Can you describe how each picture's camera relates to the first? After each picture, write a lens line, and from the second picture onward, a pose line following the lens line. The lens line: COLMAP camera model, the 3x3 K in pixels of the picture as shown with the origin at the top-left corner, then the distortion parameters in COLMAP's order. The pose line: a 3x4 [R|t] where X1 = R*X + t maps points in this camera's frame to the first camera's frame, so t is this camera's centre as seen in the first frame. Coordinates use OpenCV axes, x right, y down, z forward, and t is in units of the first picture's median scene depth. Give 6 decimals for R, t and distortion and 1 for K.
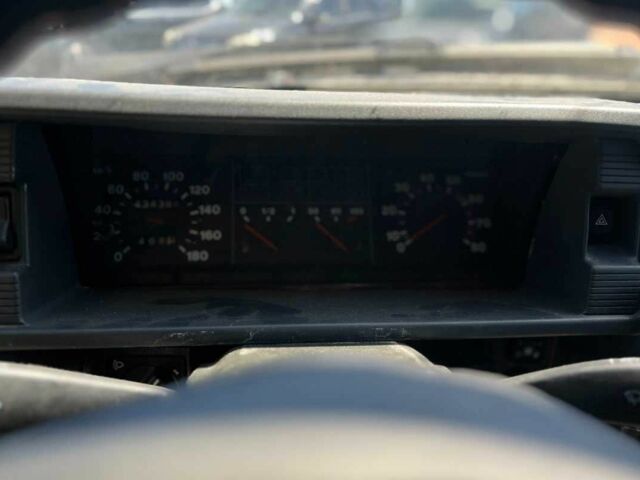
lens RADIAL K [[552.8, 0, 333.3], [0, 552.8, 242.4], [0, 0, 1]] dist [0.005230, 0.005073]
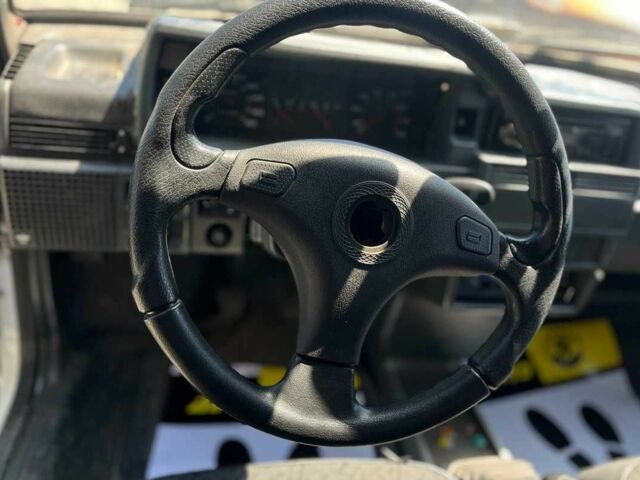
lens RADIAL K [[552.8, 0, 333.3], [0, 552.8, 242.4], [0, 0, 1]] dist [0.005230, 0.005073]
pose [[0.990090, 0.066854, 0.123503, -0.182559], [-0.084332, 0.986239, 0.142201, 0.136339], [-0.112297, -0.151207, 0.982103, -0.917957]]
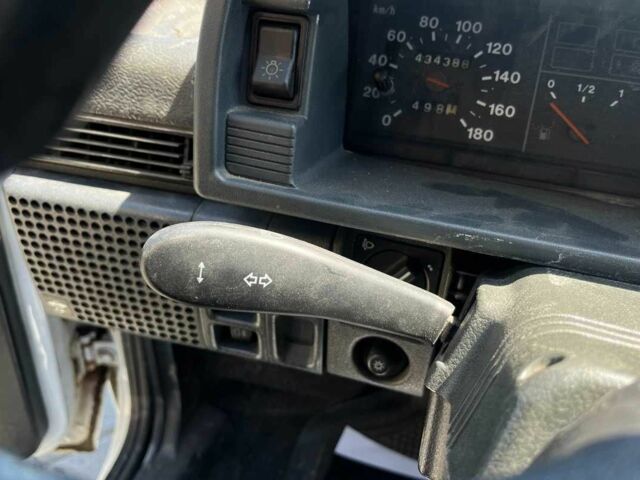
lens RADIAL K [[554.6, 0, 320.0], [0, 554.6, 240.0], [0, 0, 1]] dist [-0.011039, -0.006451]
pose [[0.921056, 0.222965, -0.319284, -0.178384], [-0.144739, 0.957141, 0.250862, 0.003563], [0.361533, -0.184845, 0.913852, 0.166884]]
